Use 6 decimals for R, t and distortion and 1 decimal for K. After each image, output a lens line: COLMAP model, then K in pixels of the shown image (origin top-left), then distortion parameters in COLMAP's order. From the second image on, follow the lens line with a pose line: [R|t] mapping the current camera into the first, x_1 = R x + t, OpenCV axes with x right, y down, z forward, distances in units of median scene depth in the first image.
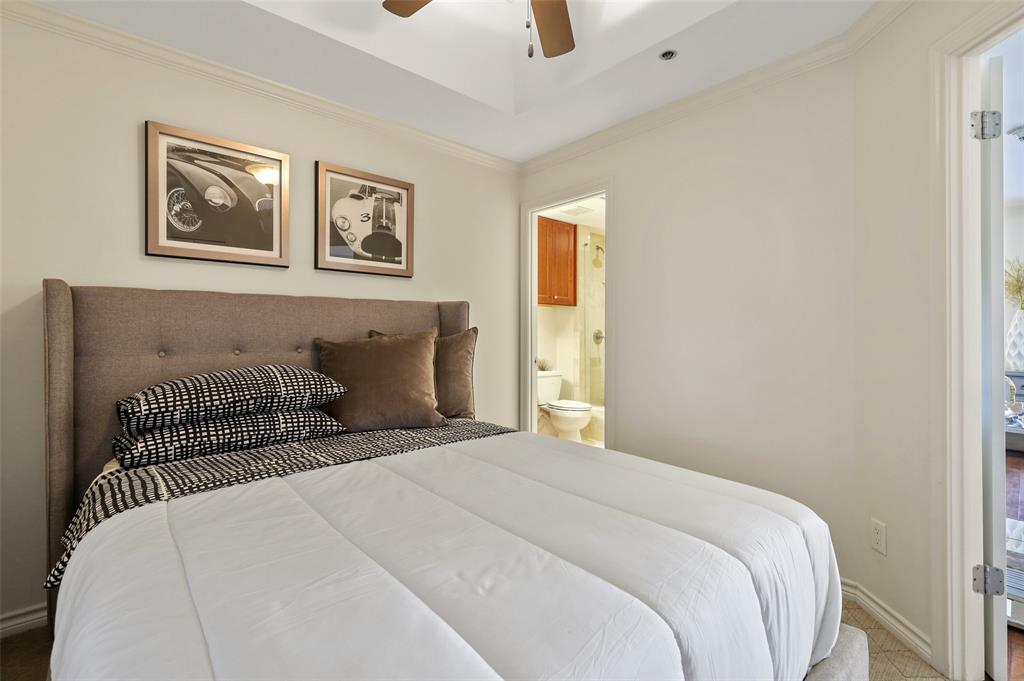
lens RADIAL K [[463.7, 0, 520.0], [0, 463.7, 330.4], [0, 0, 1]] dist [-0.003034, -0.001061]
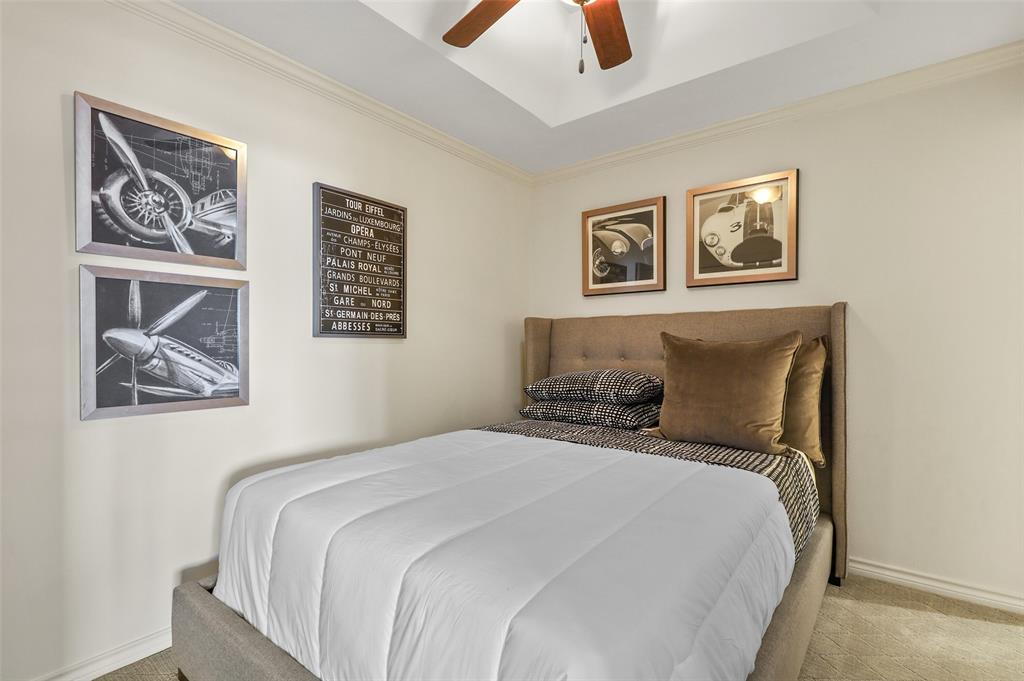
lens RADIAL K [[463.7, 0, 518.7], [0, 463.7, 347.9], [0, 0, 1]] dist [-0.003034, -0.001061]
pose [[0.176325, 0.007356, -0.984304, 0.584871], [0.008558, 0.999923, 0.009006, -0.000498], [0.984295, -0.010011, 0.176249, 0.394344]]
